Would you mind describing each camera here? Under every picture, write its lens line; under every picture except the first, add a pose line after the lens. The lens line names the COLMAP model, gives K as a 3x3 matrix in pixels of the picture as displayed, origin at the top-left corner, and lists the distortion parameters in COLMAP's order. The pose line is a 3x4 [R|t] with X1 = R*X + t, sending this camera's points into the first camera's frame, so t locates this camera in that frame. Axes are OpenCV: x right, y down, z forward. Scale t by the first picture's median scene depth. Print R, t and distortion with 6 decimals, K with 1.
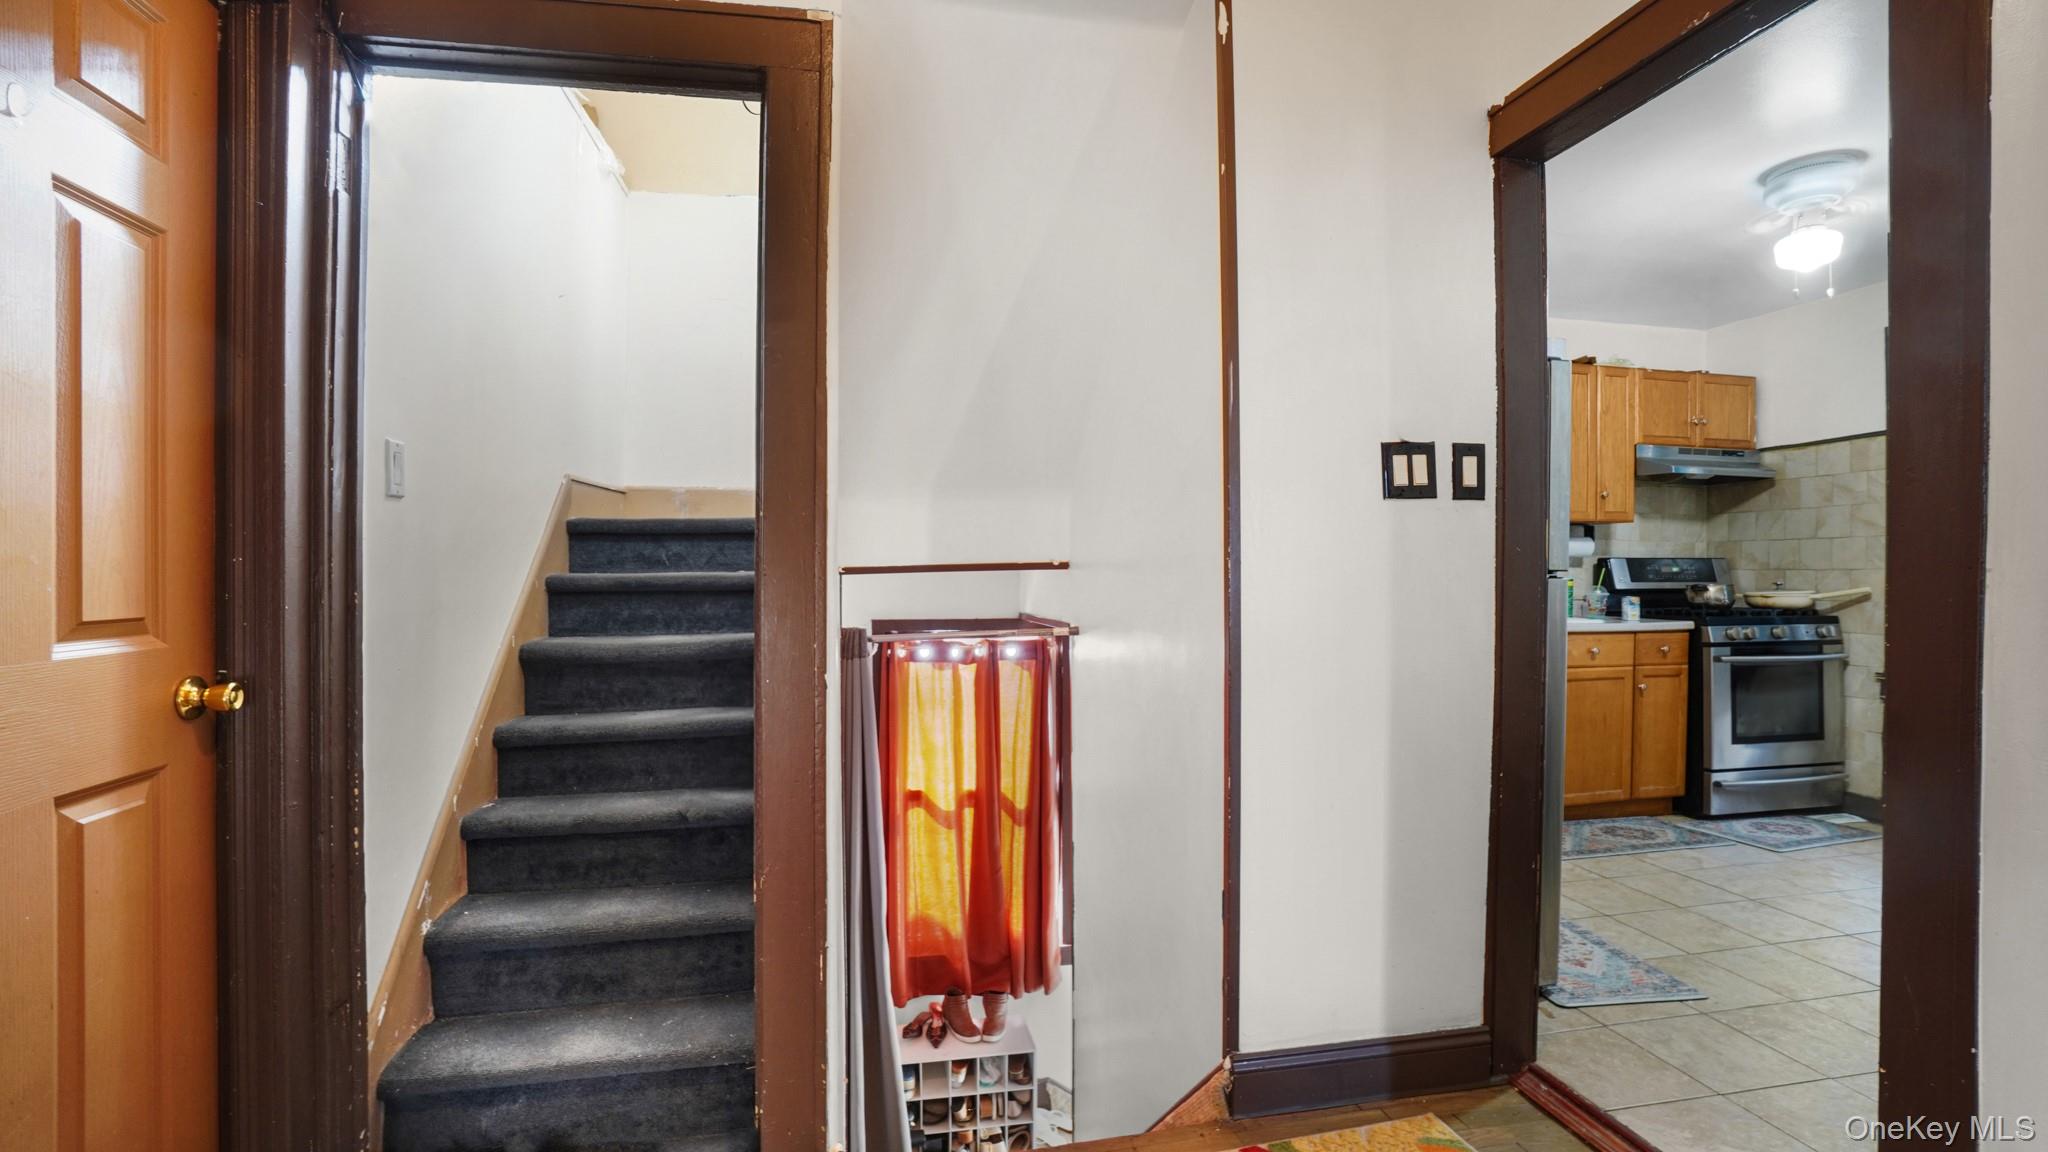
lens RADIAL K [[918.9, 0, 1035.4], [0, 918.9, 581.5], [0, 0, 1]] dist [-0.010729, 0.001254]
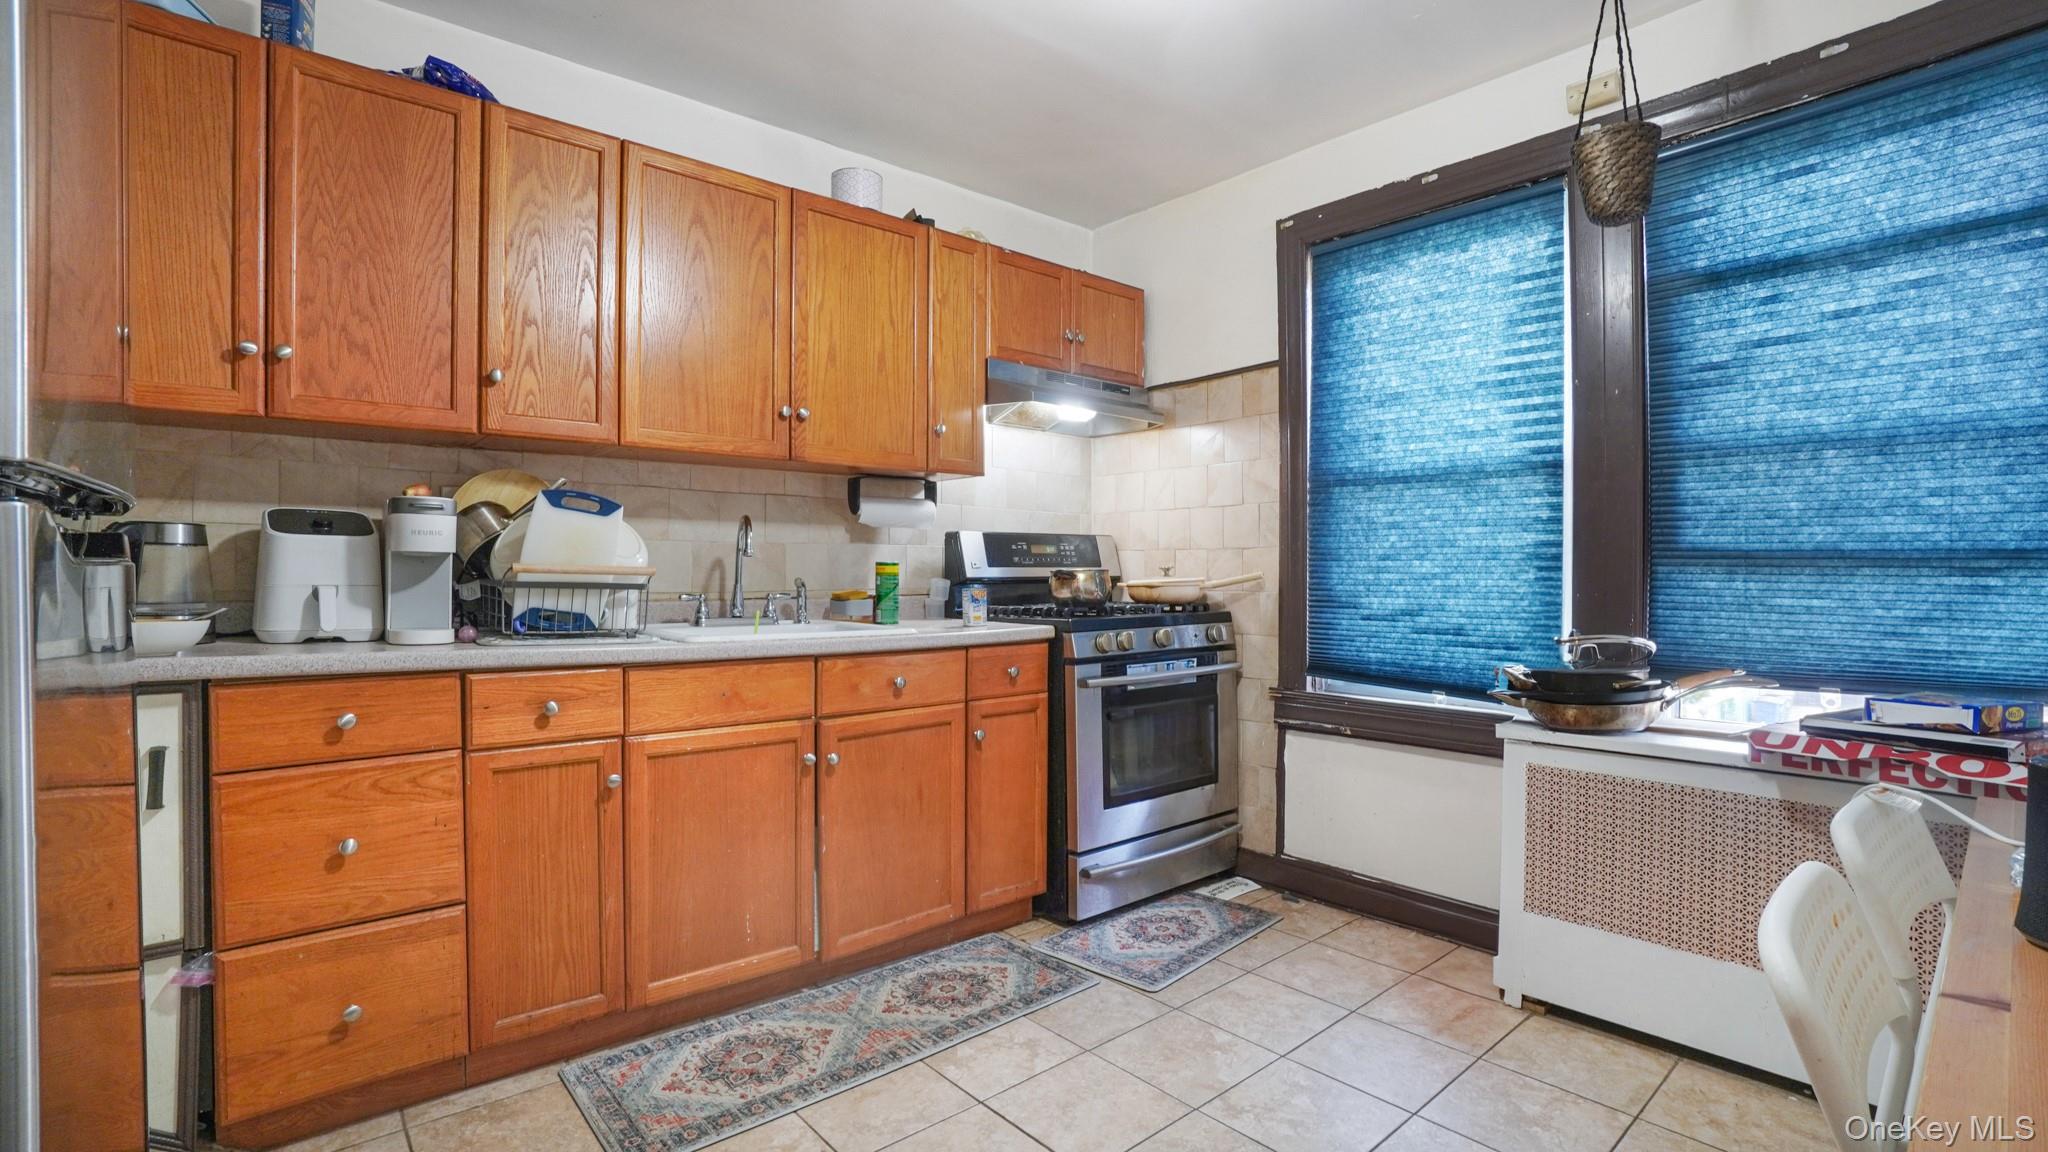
lens RADIAL K [[918.9, 0, 1017.7], [0, 918.9, 574.4], [0, 0, 1]] dist [-0.010729, 0.001254]
pose [[0.888729, -0.004727, 0.458409, 0.395043], [0.005440, 0.999985, -0.000235, 0.006914], [-0.458401, 0.002703, 0.888741, 0.427199]]
